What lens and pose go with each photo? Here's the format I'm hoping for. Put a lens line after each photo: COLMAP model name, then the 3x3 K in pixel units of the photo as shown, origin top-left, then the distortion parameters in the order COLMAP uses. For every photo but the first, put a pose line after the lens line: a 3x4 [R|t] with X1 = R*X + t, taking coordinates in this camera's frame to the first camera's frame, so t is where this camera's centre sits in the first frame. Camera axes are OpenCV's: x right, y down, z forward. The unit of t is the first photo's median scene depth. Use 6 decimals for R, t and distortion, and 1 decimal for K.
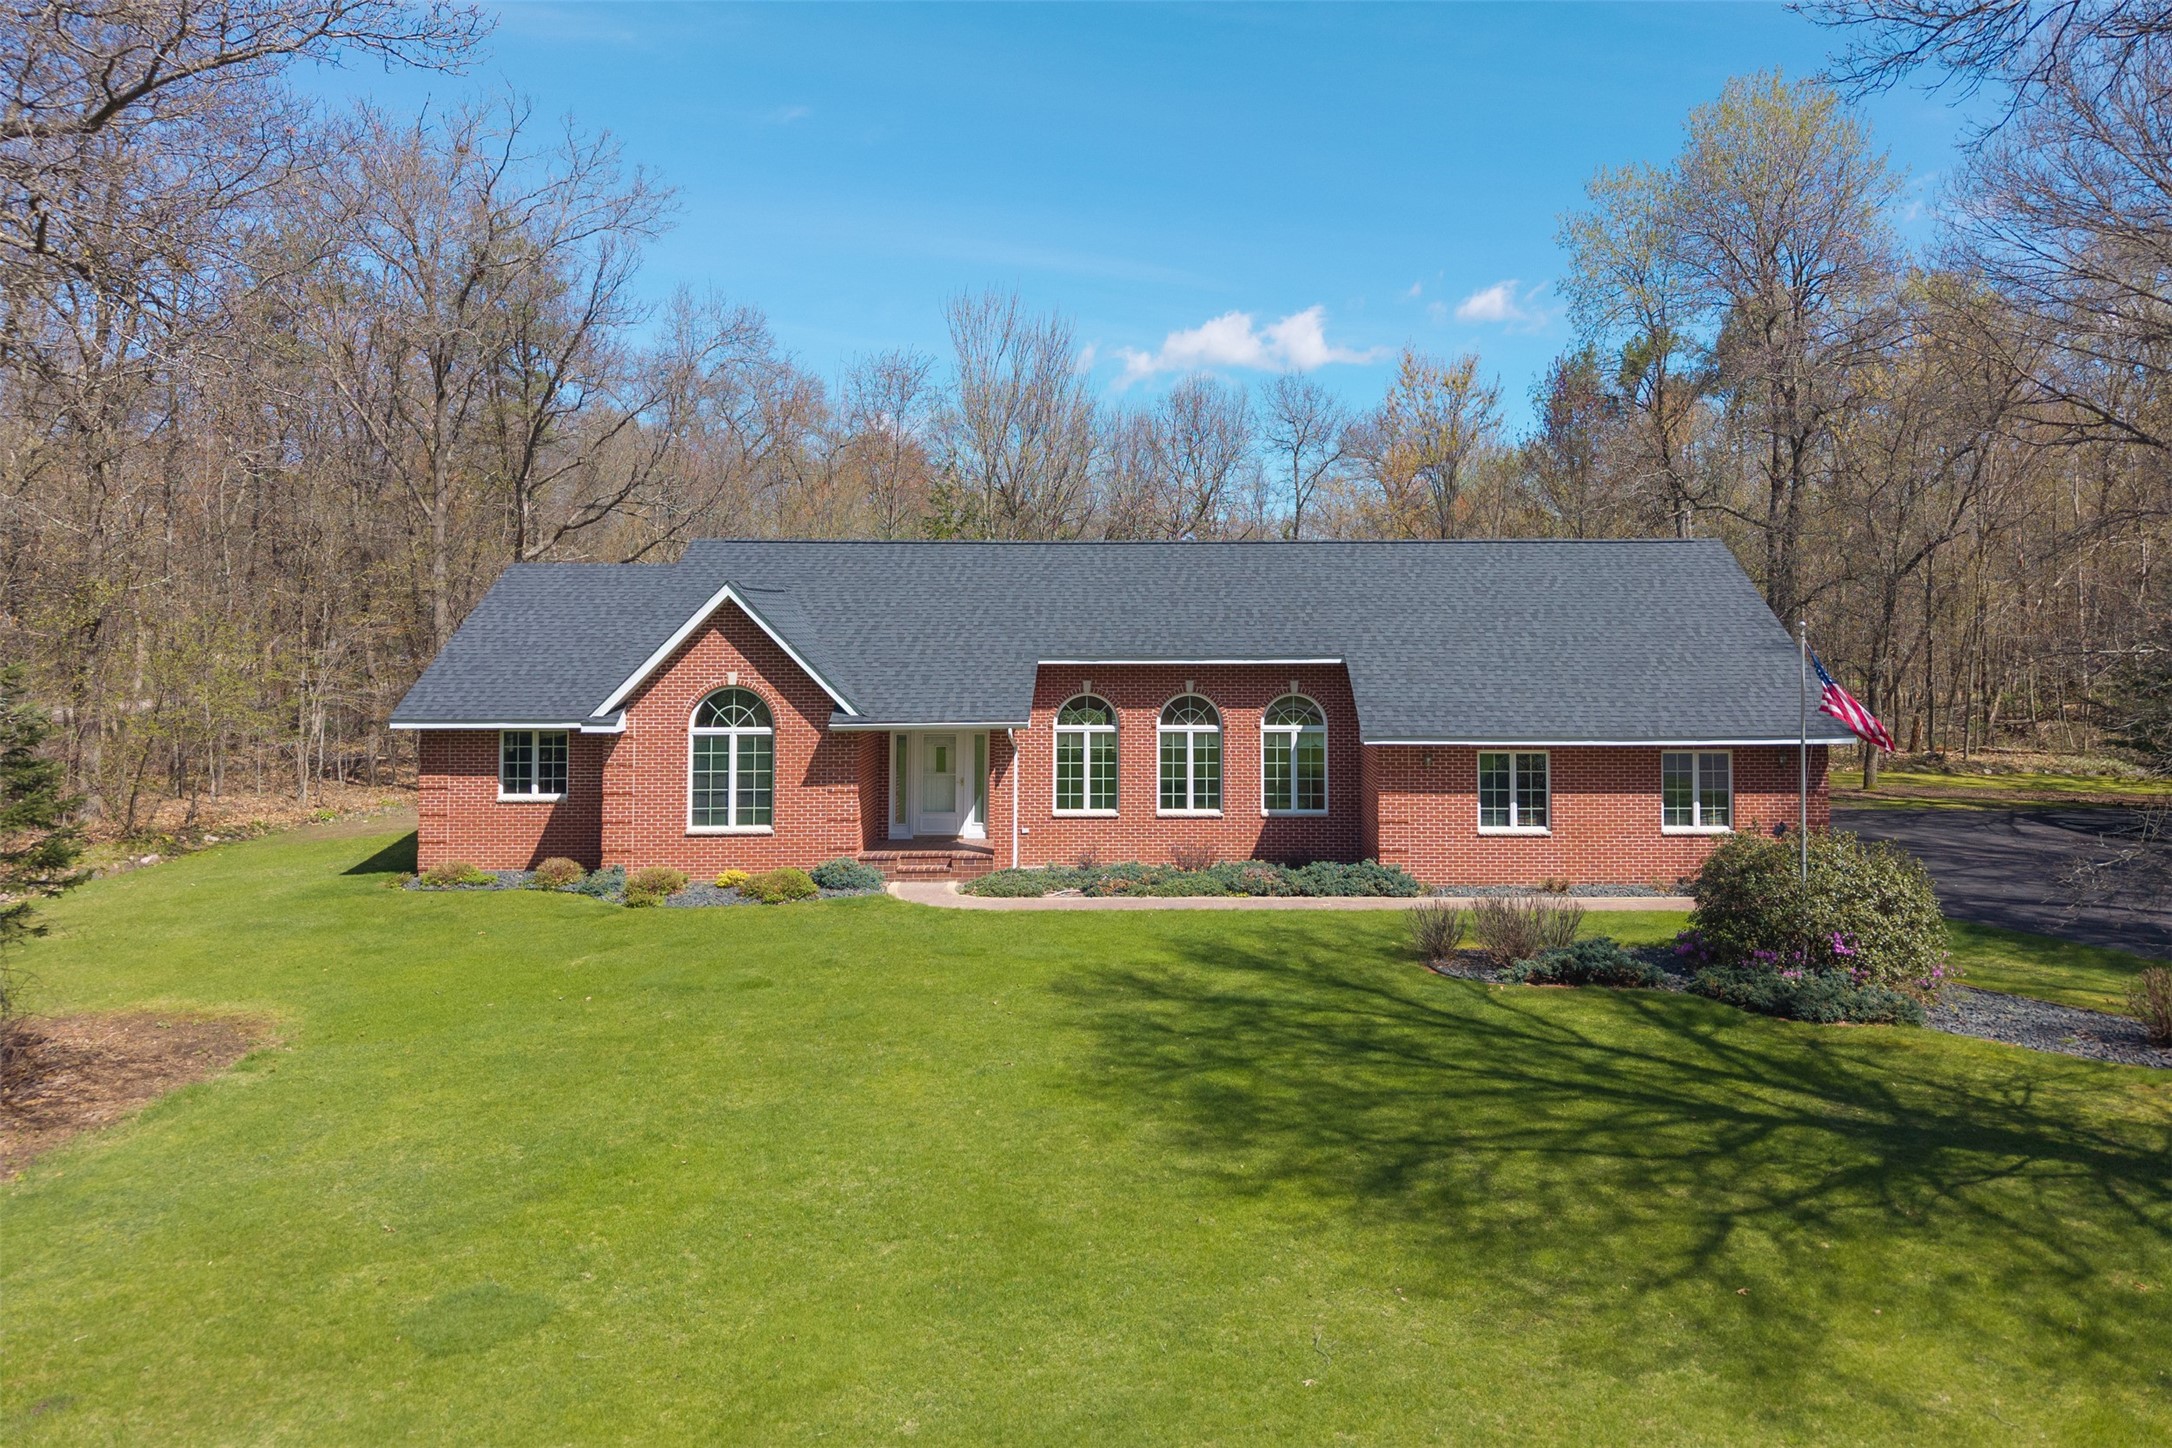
lens RADIAL K [[1528.7, 0, 1161.3], [0, 1528.7, 587.3], [0, 0, 1]] dist [0.031132, -0.000083]
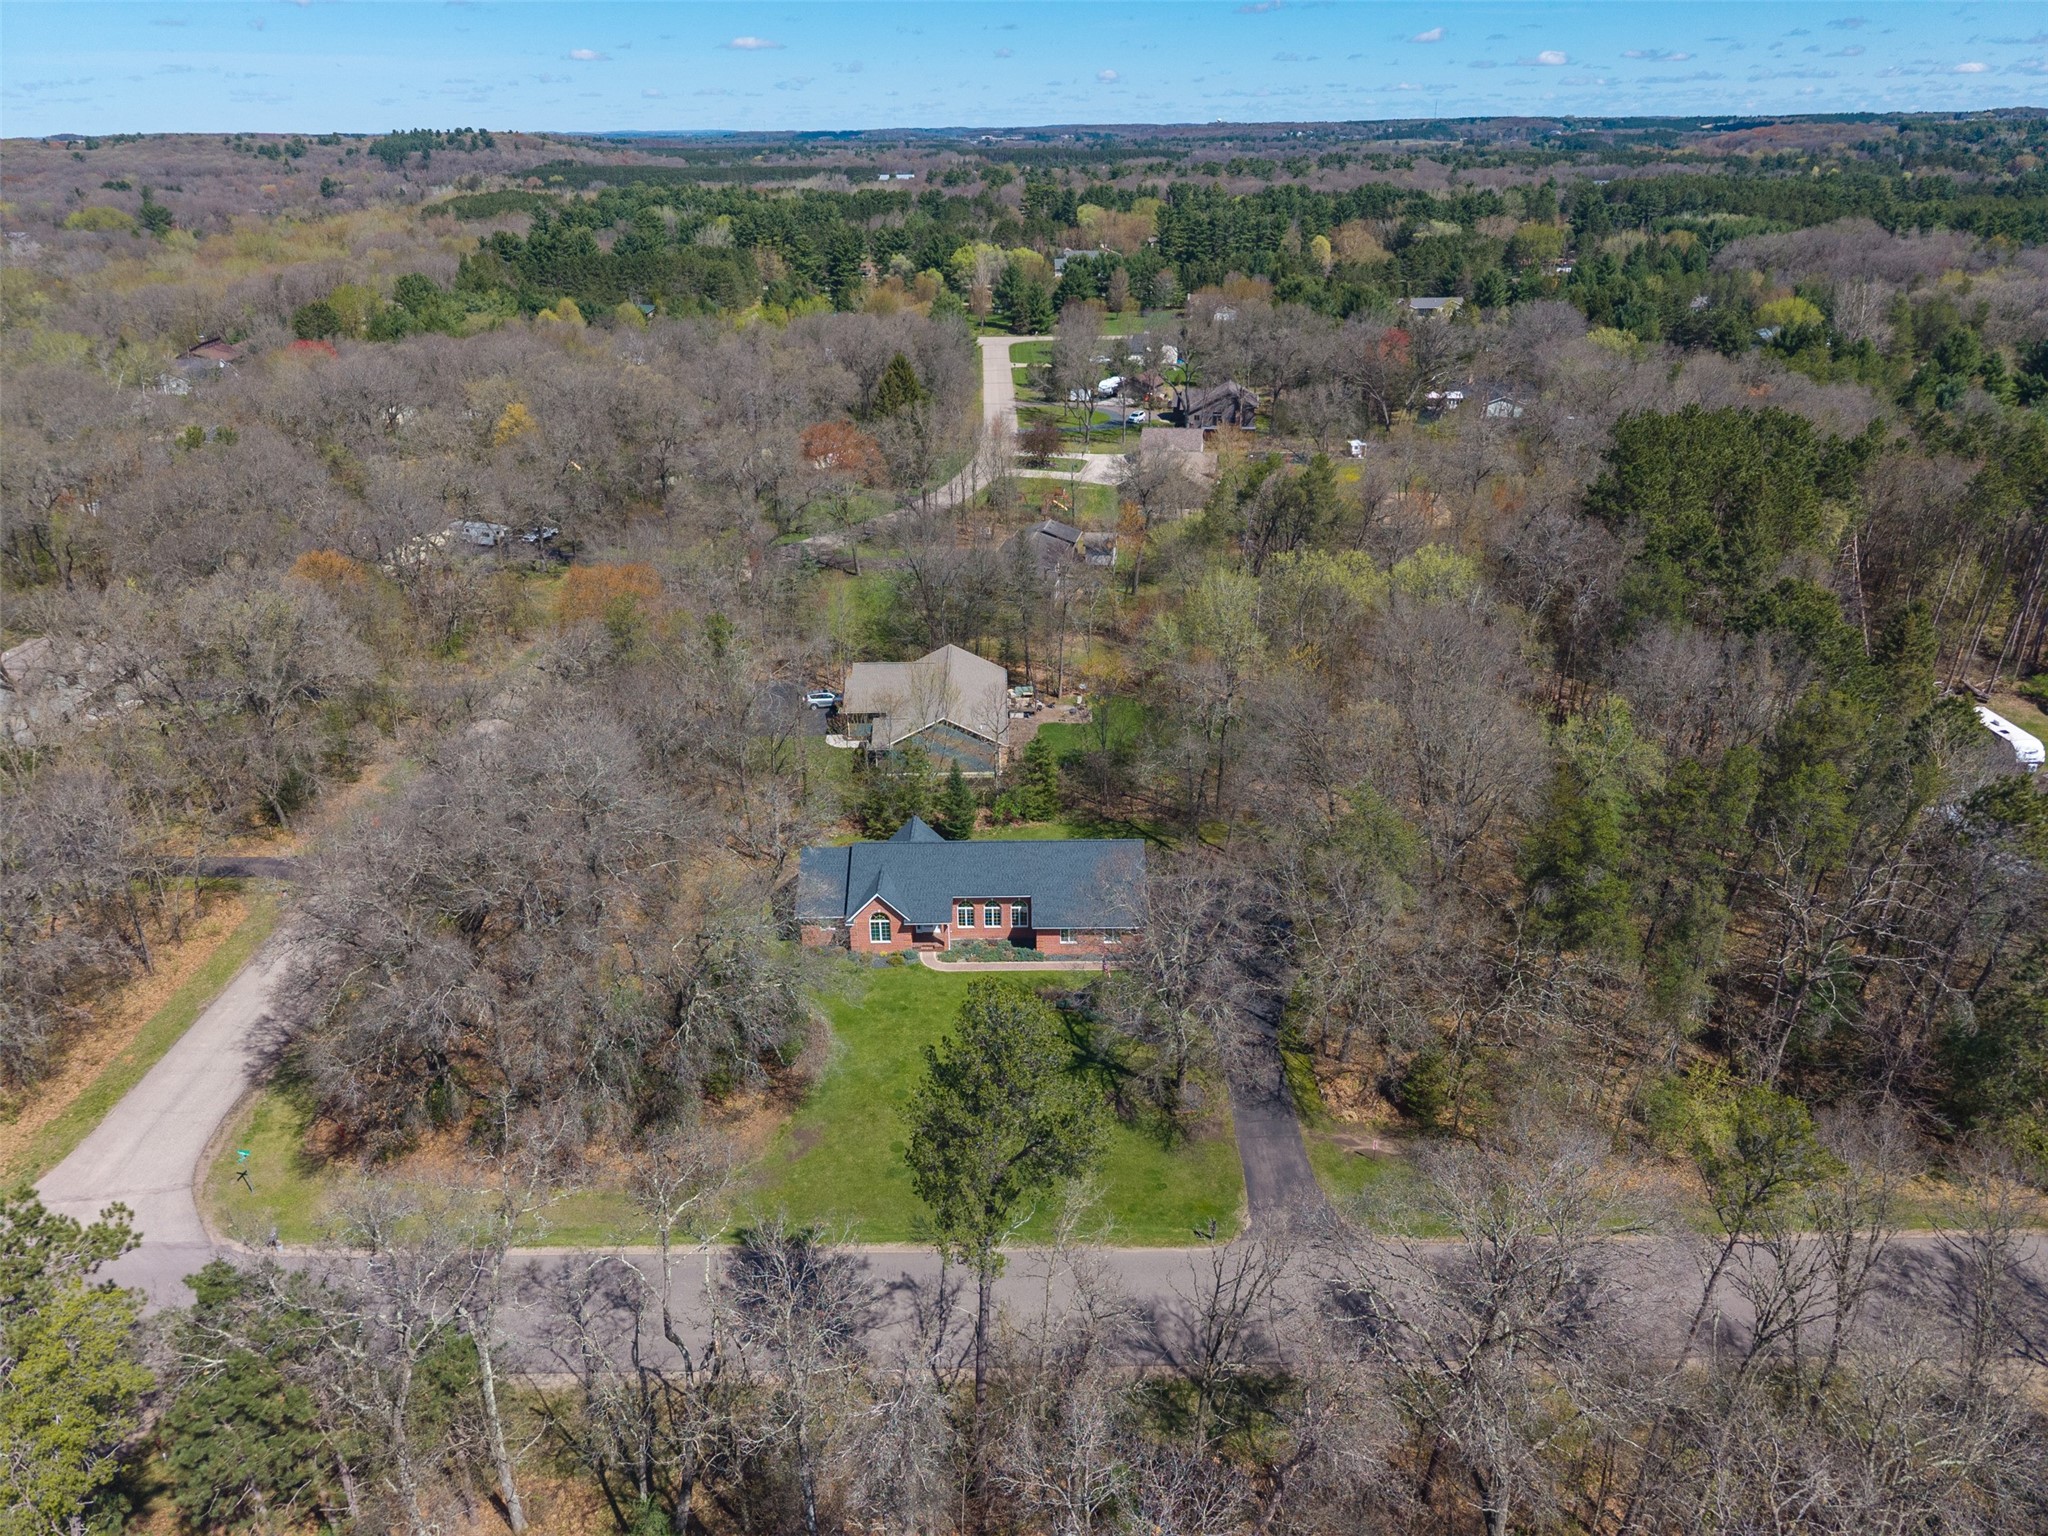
lens RADIAL K [[1398.7, 0, 1032.1], [0, 1398.7, 769.5], [0, 0, 1]] dist [0.001259, -0.002308]
pose [[0.999994, -0.003301, 0.001238, 0.124726], [0.002417, 0.897387, 0.441238, -1.923777], [-0.002567, -0.441232, 0.897389, -2.185445]]
